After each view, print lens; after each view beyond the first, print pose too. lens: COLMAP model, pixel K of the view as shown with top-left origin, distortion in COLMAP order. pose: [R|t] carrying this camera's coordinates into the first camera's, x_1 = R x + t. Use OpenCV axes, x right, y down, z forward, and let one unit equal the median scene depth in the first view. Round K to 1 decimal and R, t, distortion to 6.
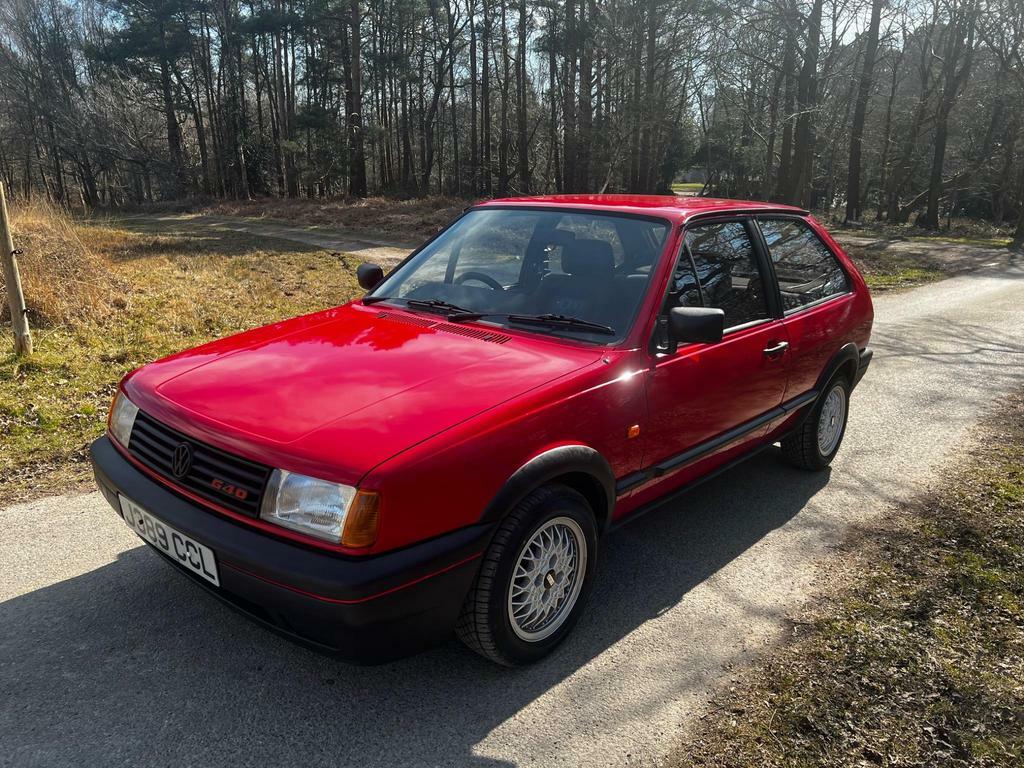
lens RADIAL K [[774.8, 0, 514.7], [0, 774.8, 388.8], [0, 0, 1]] dist [0.048163, -0.052085]
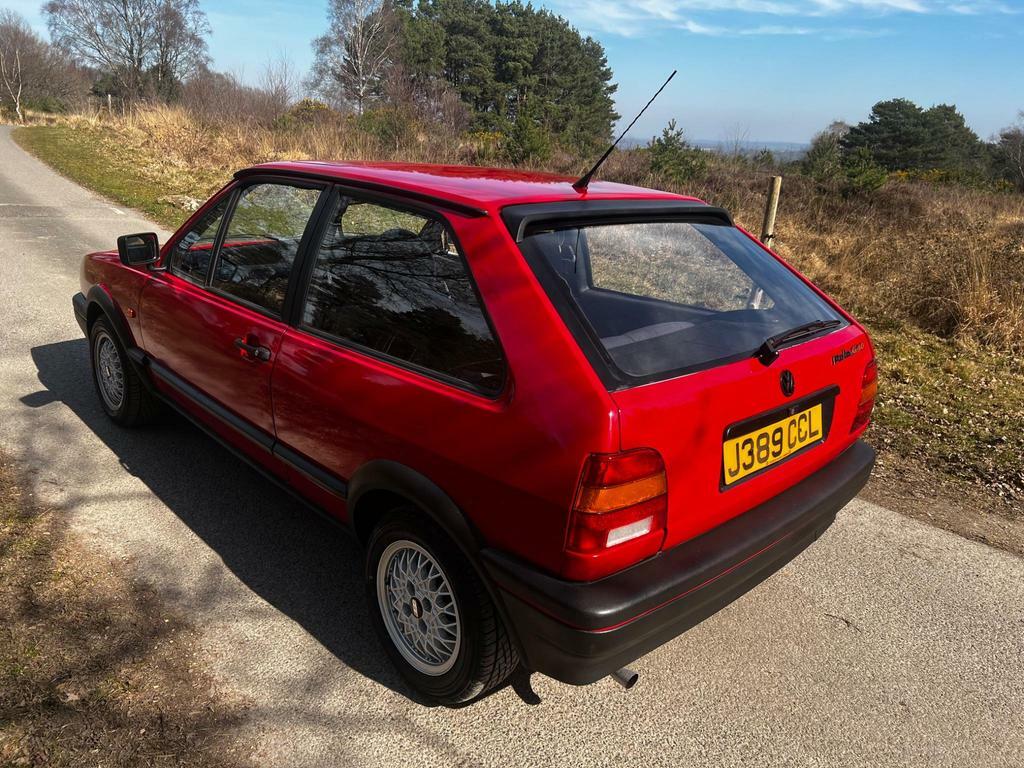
lens RADIAL K [[774.8, 0, 510.6], [0, 774.8, 382.7], [0, 0, 1]] dist [0.048163, -0.052085]
pose [[-0.092752, 0.268968, -0.958673, 1.155625], [-0.326673, 0.901308, 0.284479, -0.349899], [0.940575, 0.339558, 0.004267, 1.357671]]
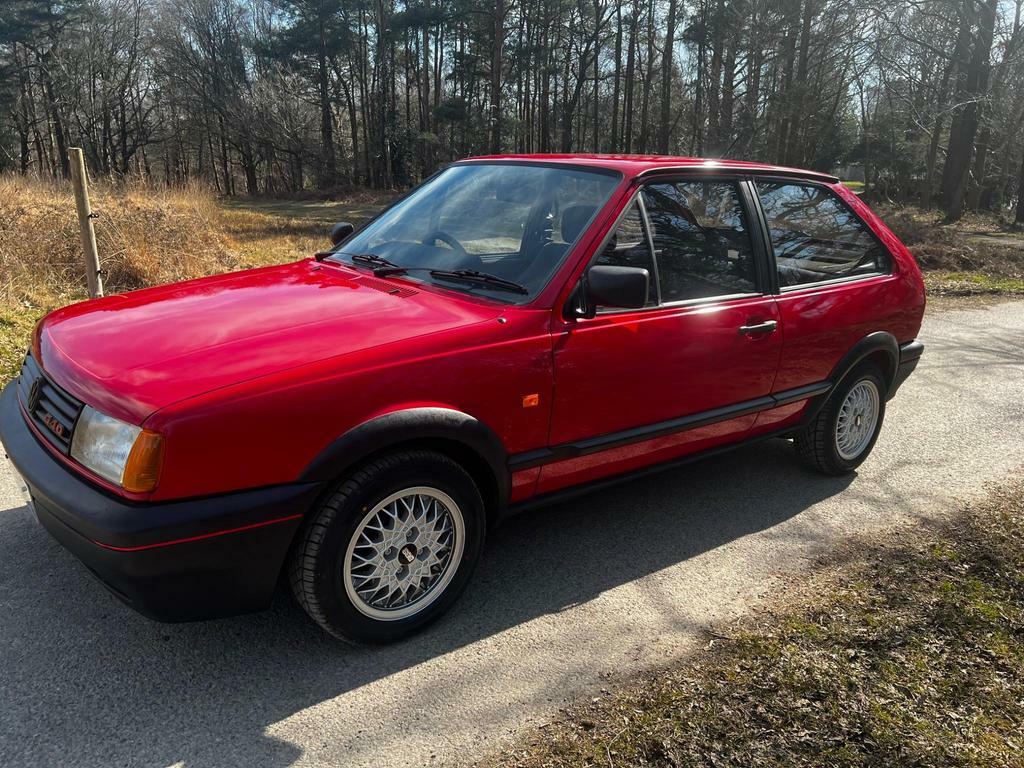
lens RADIAL K [[774.8, 0, 516.2], [0, 774.8, 389.3], [0, 0, 1]] dist [0.048163, -0.052085]
pose [[0.983742, 0.060889, -0.168951, 0.237502], [-0.059930, 0.998144, 0.010778, 0.027313], [0.169294, -0.000477, 0.985565, 0.098358]]
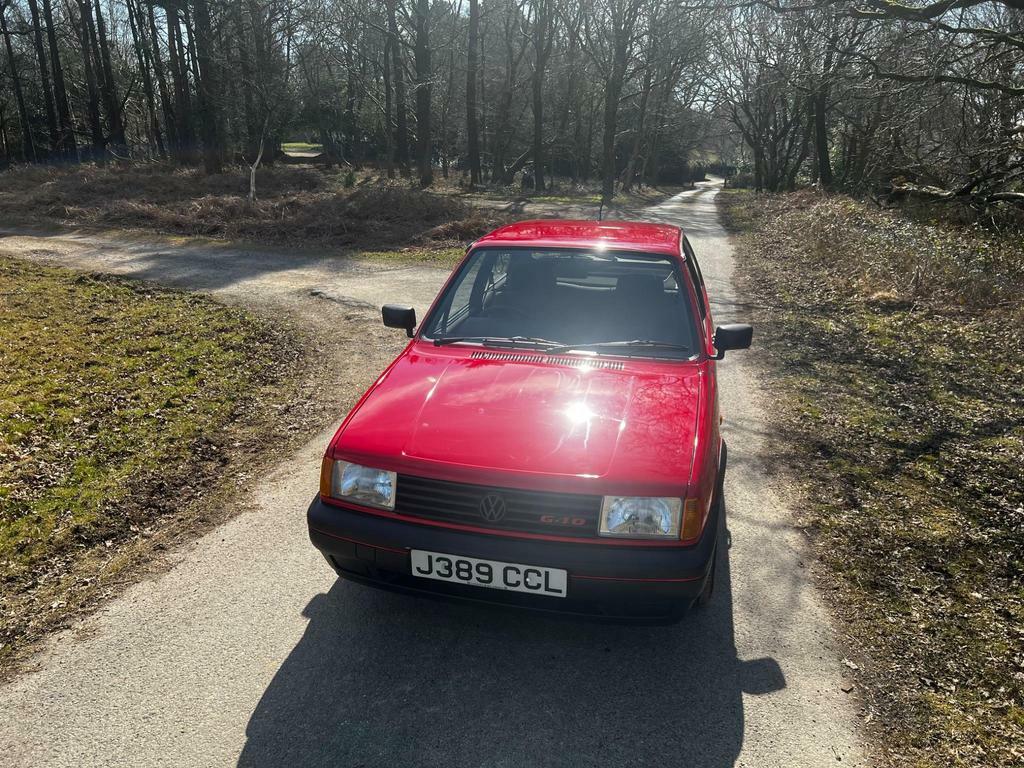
lens RADIAL K [[774.8, 0, 512.6], [0, 774.8, 384.4], [0, 0, 1]] dist [0.048163, -0.052085]
pose [[0.882201, -0.147505, 0.447173, -0.651119], [0.126859, 0.989008, 0.075963, -0.132307], [-0.453463, -0.010287, 0.891216, -0.059341]]
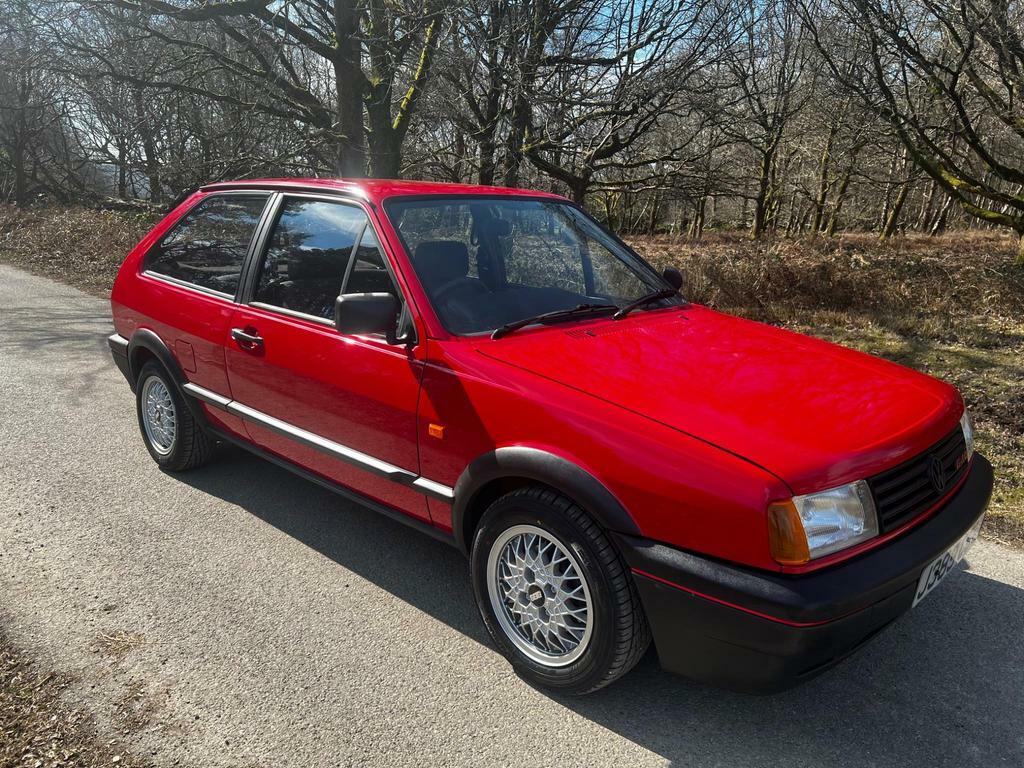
lens RADIAL K [[774.8, 0, 511.8], [0, 774.8, 380.1], [0, 0, 1]] dist [0.048163, -0.052085]
pose [[0.066439, -0.262486, 0.962646, -0.958889], [0.237485, 0.941212, 0.240251, -0.259461], [-0.969116, 0.212652, 0.124870, 0.970837]]
